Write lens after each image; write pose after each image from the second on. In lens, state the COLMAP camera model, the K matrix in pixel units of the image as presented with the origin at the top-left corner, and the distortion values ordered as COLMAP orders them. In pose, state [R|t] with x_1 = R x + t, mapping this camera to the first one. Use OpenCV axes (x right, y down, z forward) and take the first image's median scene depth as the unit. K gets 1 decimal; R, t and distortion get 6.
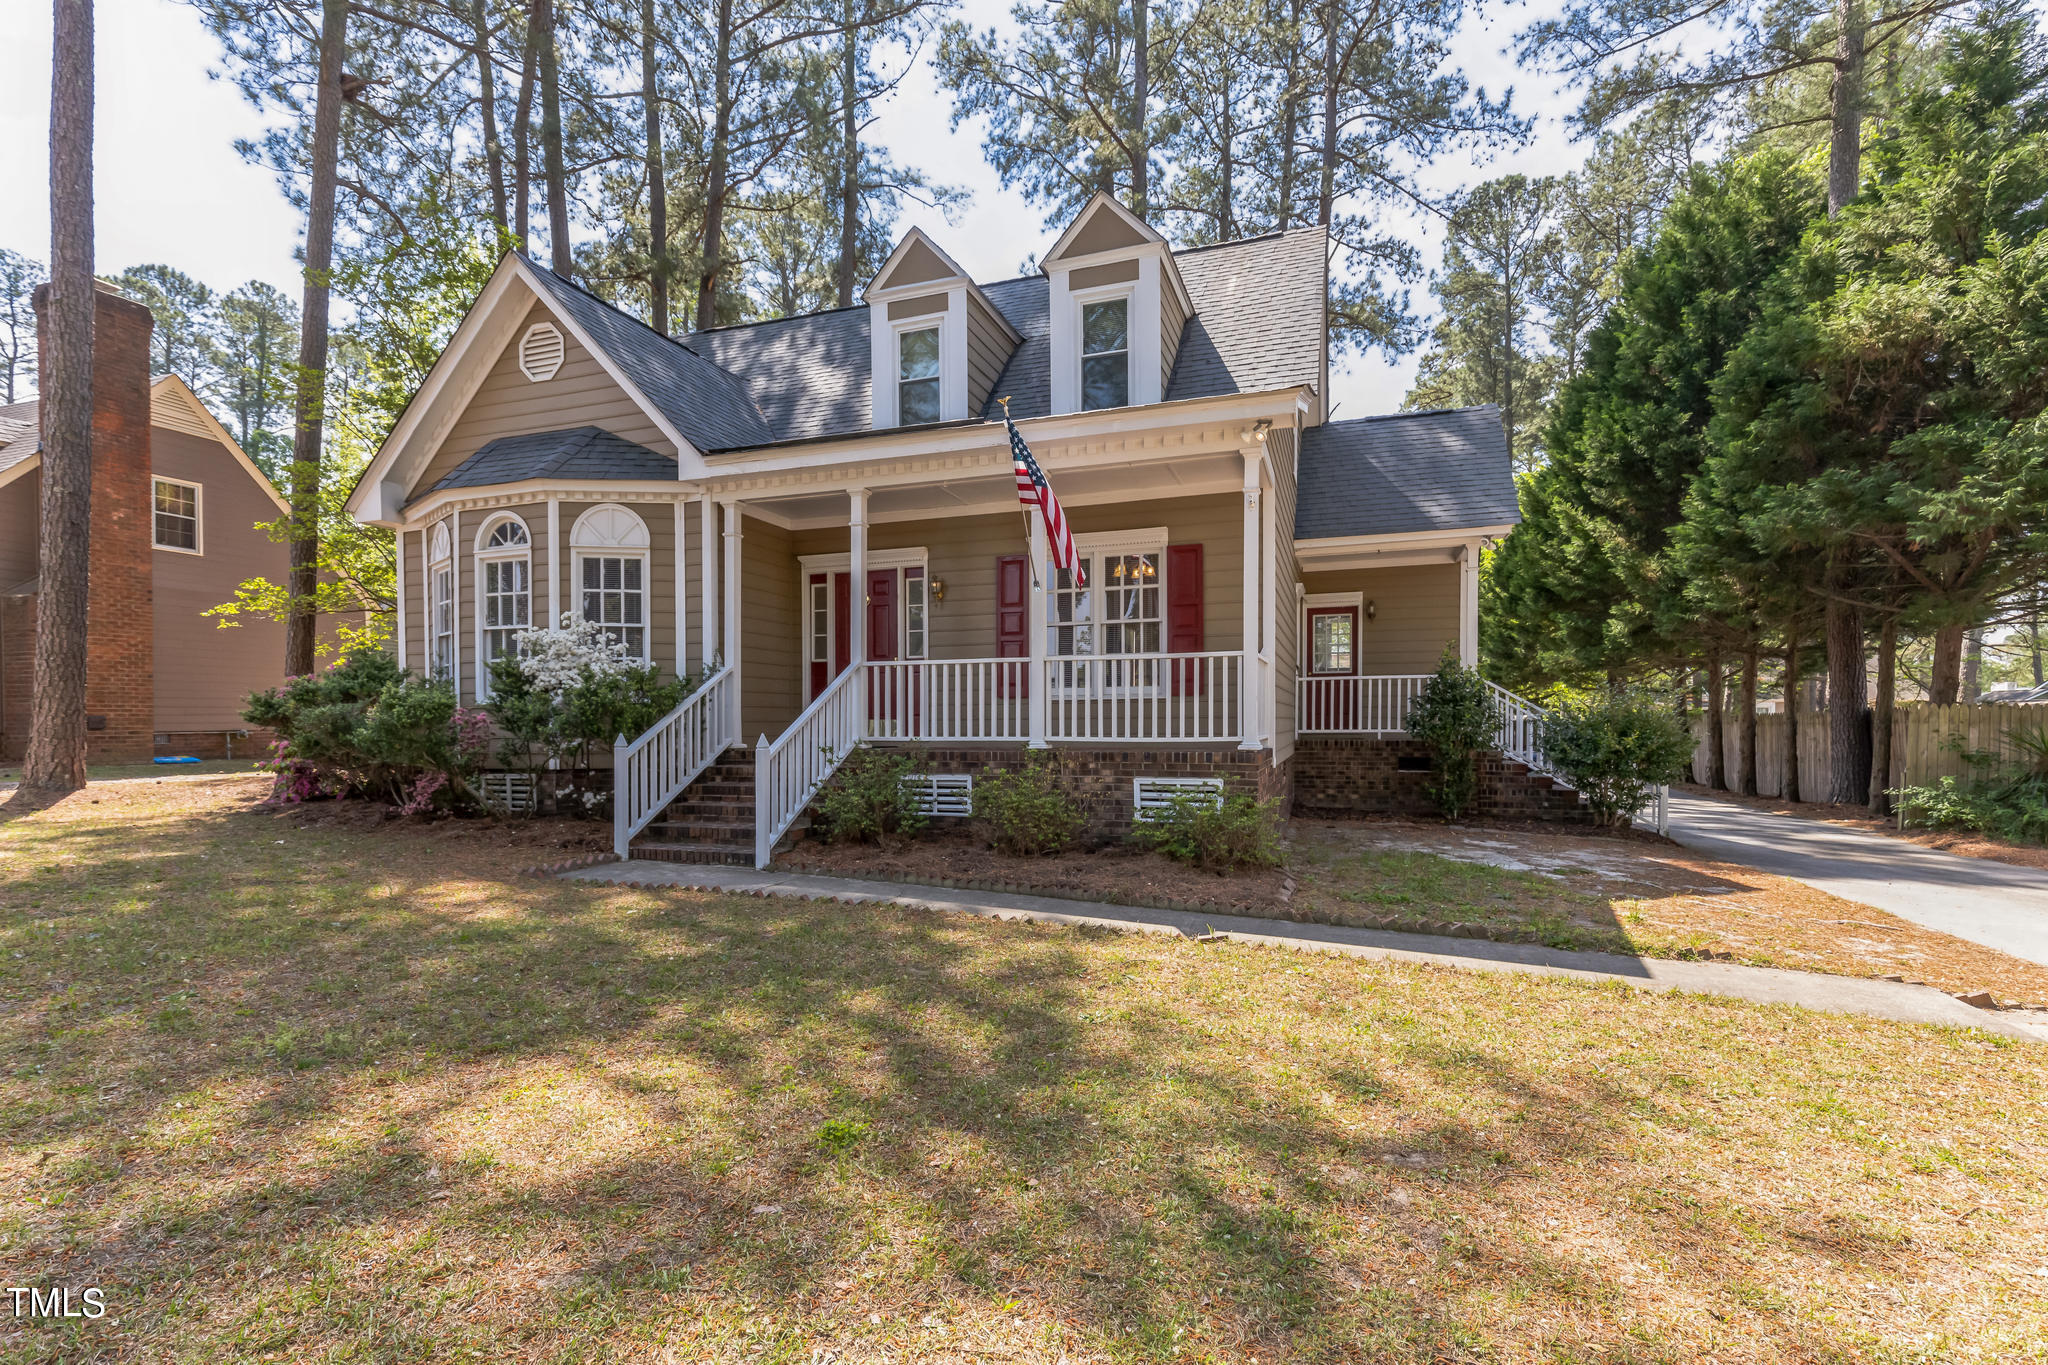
lens RADIAL K [[931.6, 0, 1021.1], [0, 931.6, 735.2], [0, 0, 1]] dist [0.002609, 0.000171]
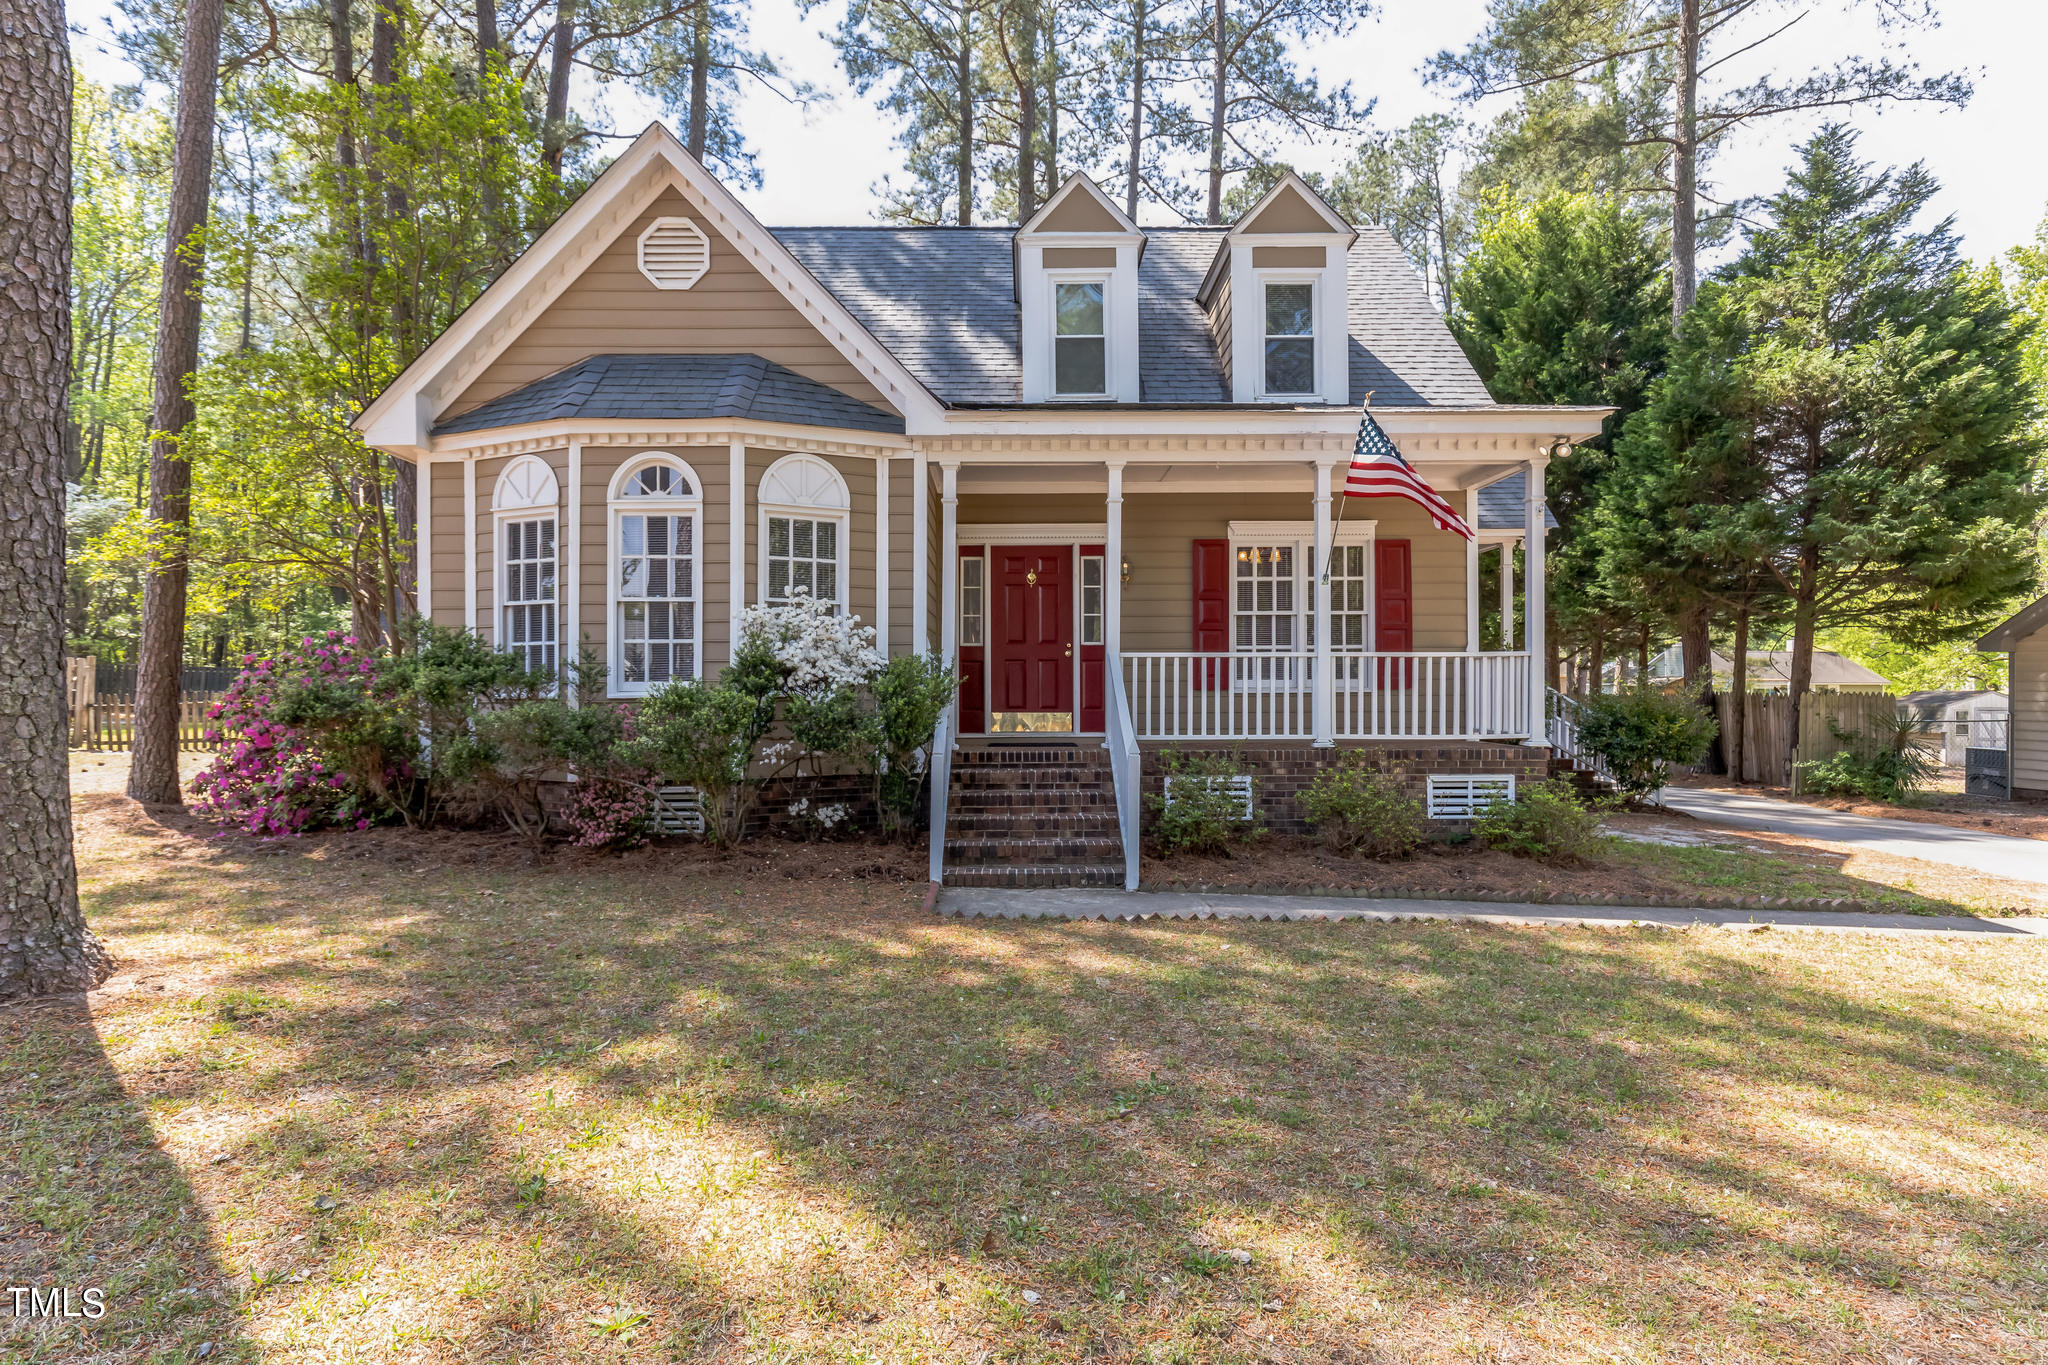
lens RADIAL K [[1050.6, 0, 1025.4], [0, 1050.6, 685.5], [0, 0, 1]] dist [-0.000331, 0.001064]
pose [[0.941433, 0.002408, 0.337192, -0.567009], [0.004078, 0.999820, -0.018528, -0.026690], [-0.337176, 0.018818, 0.941253, 0.068066]]
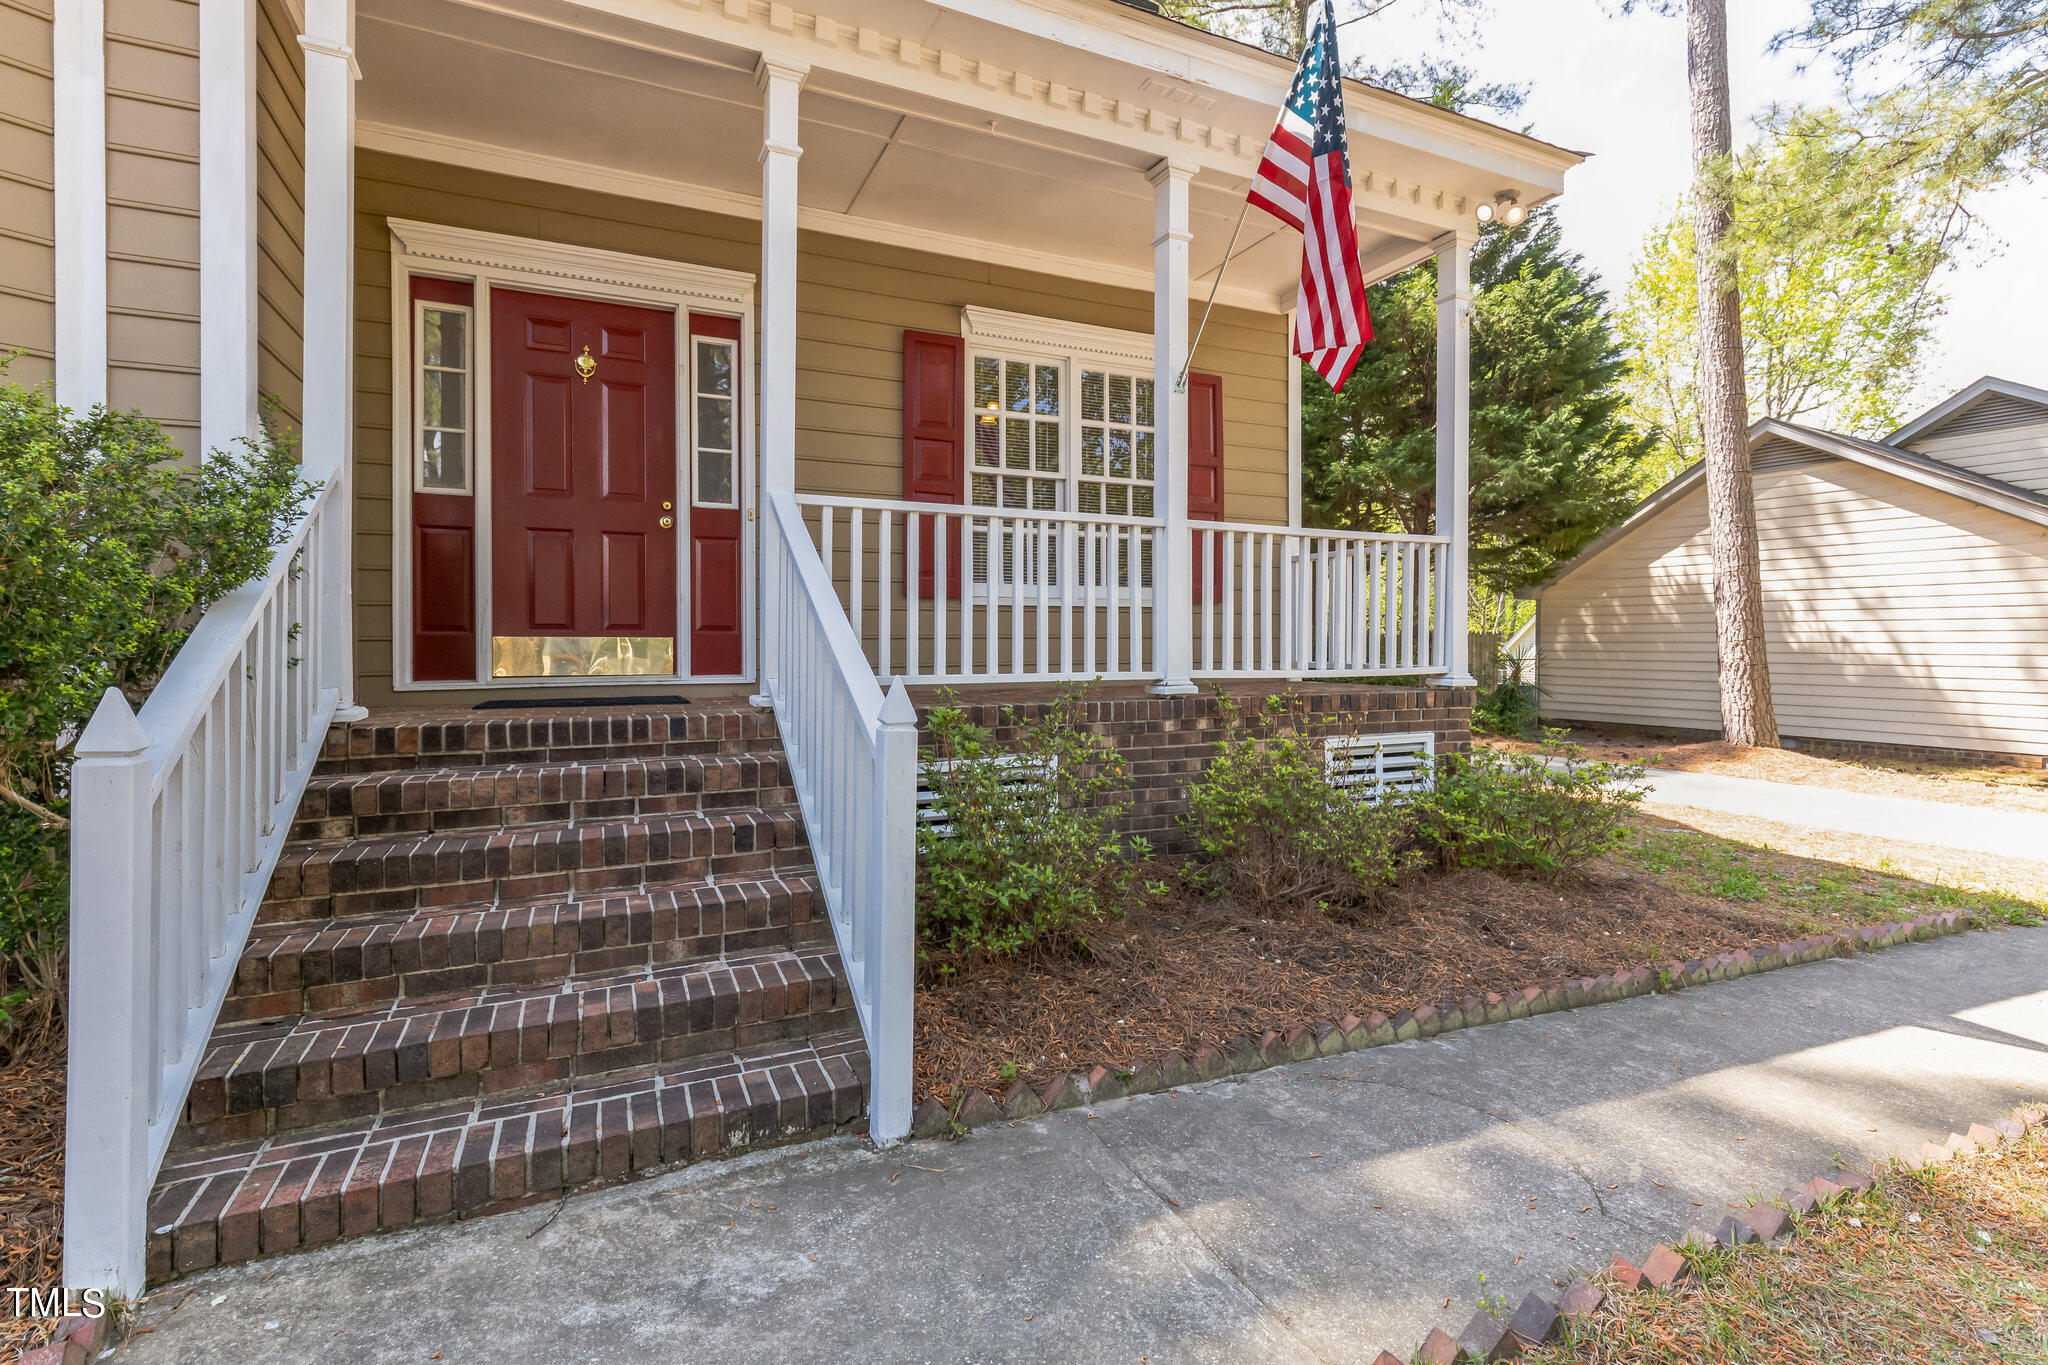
lens RADIAL K [[931.6, 0, 1025.7], [0, 931.6, 648.4], [0, 0, 1]] dist [0.002609, 0.000171]
pose [[0.719918, -0.000547, 0.694058, -0.359192], [0.009421, 0.999915, -0.008985, -0.005975], [-0.693995, 0.013007, 0.719863, 0.601771]]
